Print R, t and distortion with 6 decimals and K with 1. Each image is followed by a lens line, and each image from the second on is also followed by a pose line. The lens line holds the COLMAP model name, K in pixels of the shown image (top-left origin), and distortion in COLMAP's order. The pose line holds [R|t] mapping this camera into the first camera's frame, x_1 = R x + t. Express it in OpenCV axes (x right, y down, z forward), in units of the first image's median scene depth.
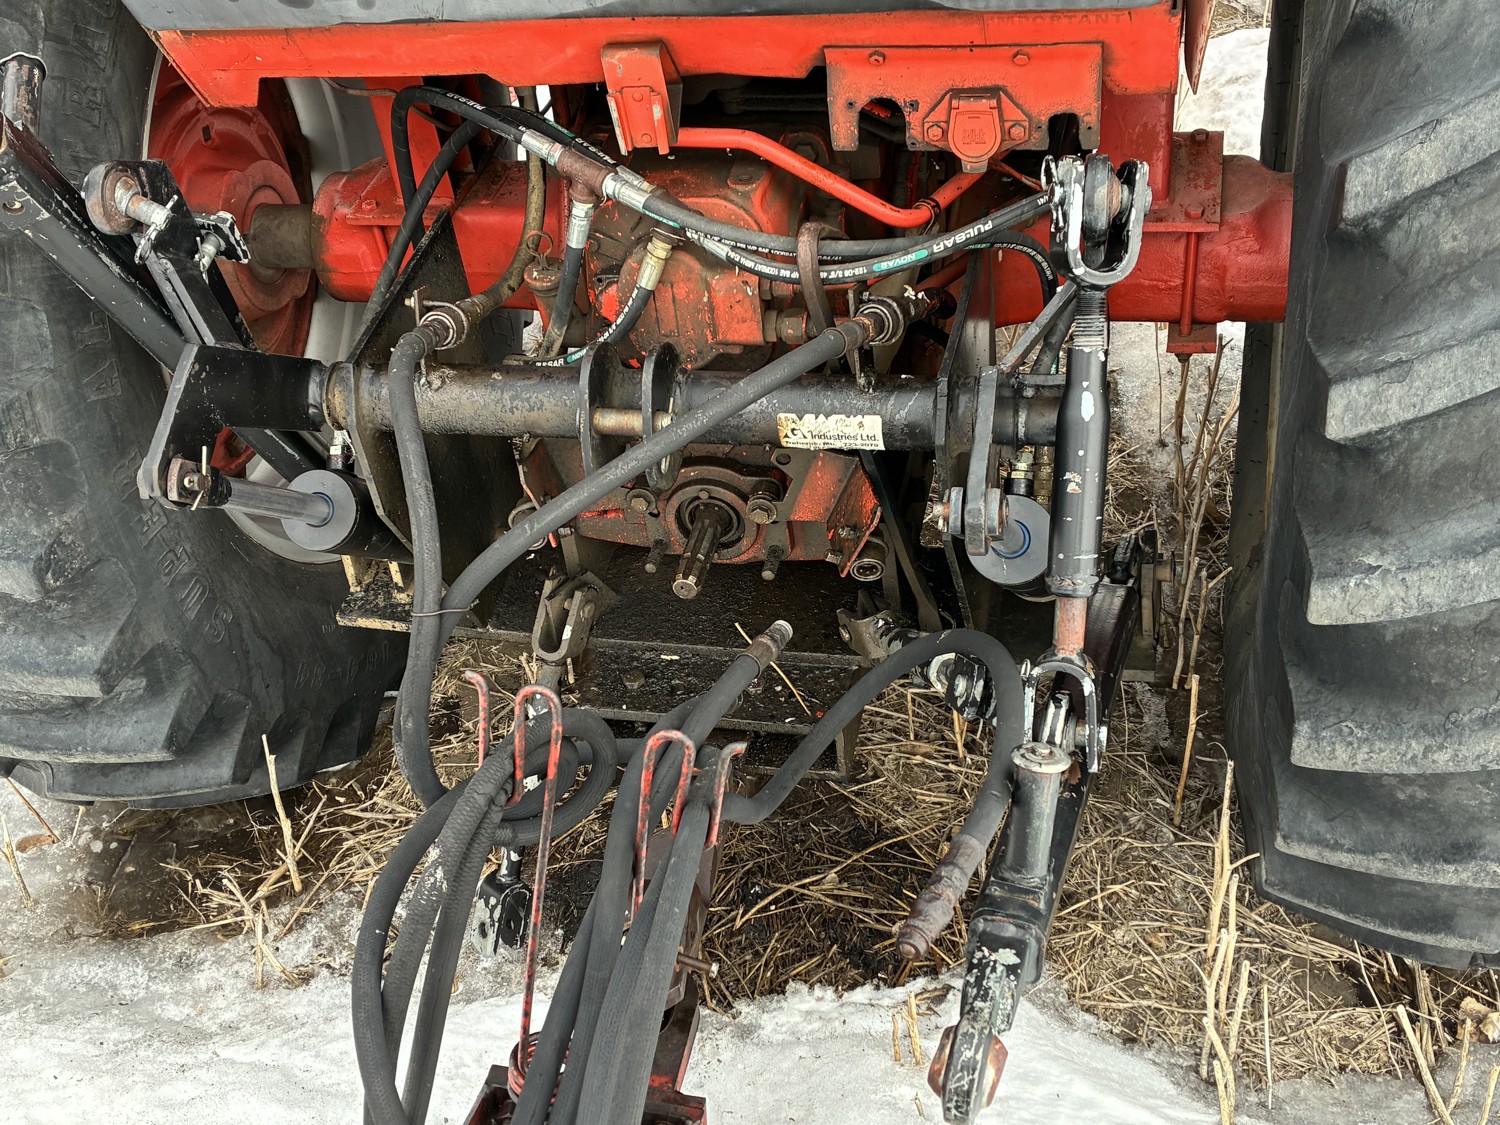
lens RADIAL K [[1719.0, 0, 747.0], [0, 1719.0, 564.7], [0, 0, 1]] dist [0.047160, 0.000000]
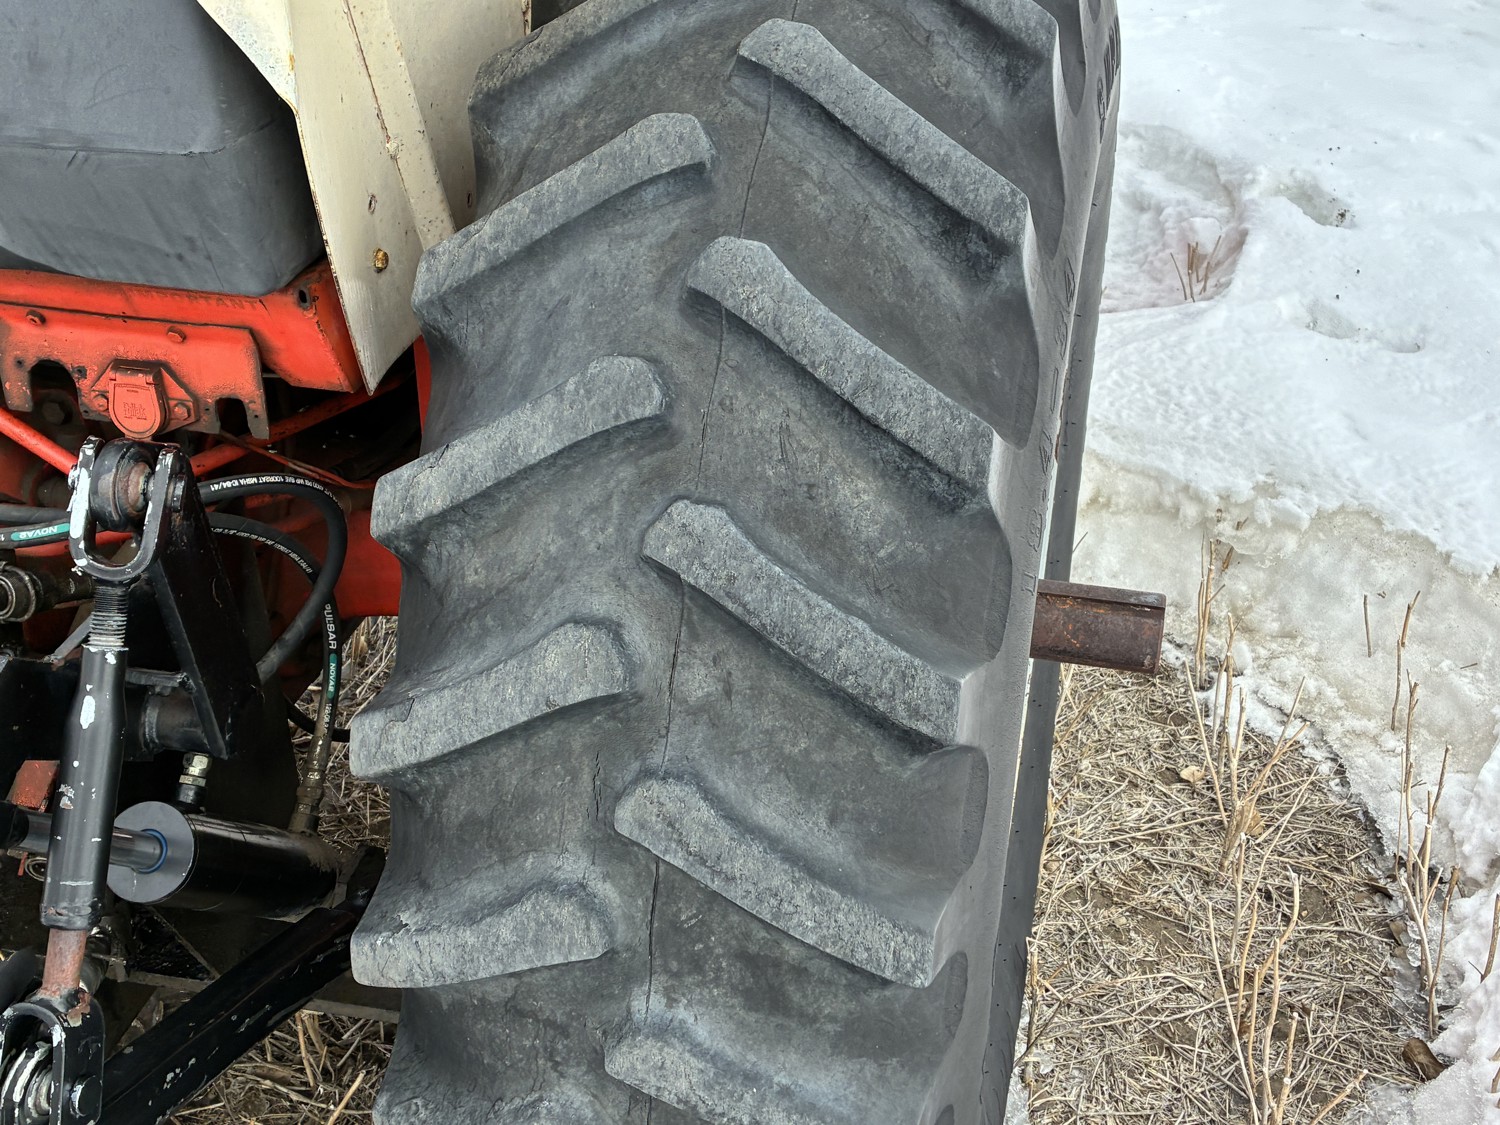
lens RADIAL K [[1719.0, 0, 750.8], [0, 1719.0, 559.4], [0, 0, 1]] dist [0.047160, 0.000000]
pose [[0.993134, 0.106590, 0.048208, 0.481536], [-0.097350, 0.981530, -0.164688, -0.054900], [-0.064871, 0.158864, 0.985167, 0.082638]]
